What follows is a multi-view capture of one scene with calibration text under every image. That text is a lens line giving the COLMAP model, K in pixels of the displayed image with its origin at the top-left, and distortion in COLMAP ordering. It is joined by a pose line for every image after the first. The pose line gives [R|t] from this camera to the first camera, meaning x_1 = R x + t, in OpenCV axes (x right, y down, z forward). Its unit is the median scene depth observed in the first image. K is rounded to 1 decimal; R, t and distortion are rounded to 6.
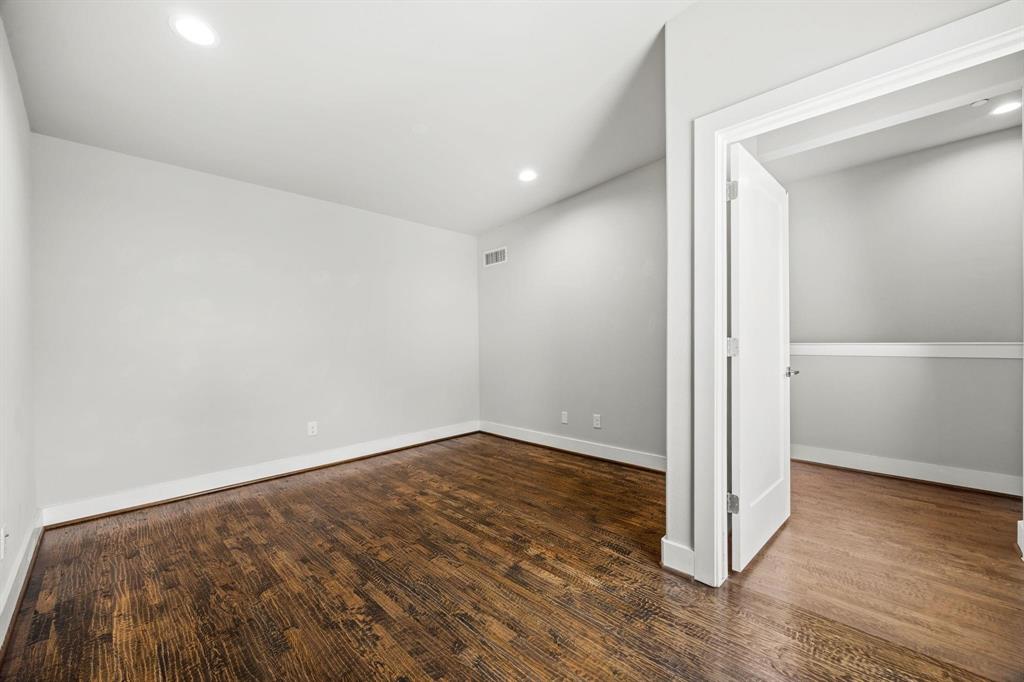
lens RADIAL K [[396.5, 0, 512.7], [0, 396.5, 339.1], [0, 0, 1]] dist [0.000820, 0.000106]
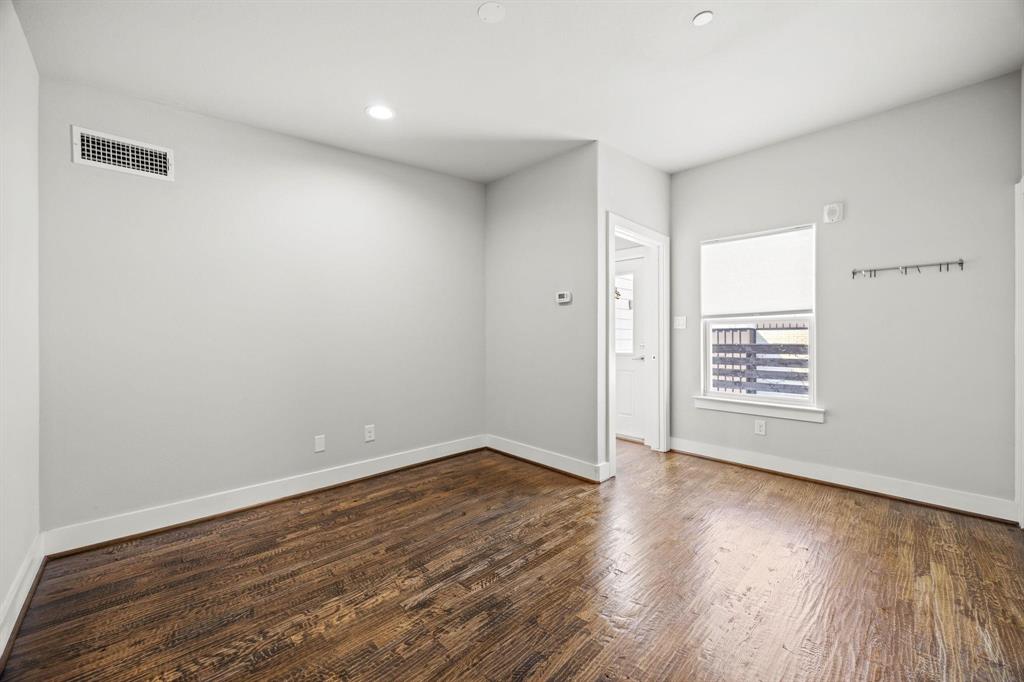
lens RADIAL K [[396.5, 0, 512.7], [0, 396.5, 339.1], [0, 0, 1]] dist [0.000820, 0.000106]
pose [[0.025590, 0.000929, 0.999672, -0.793844], [-0.012579, 0.999921, -0.000607, 0.003248], [-0.999593, -0.012559, 0.025599, 0.855943]]
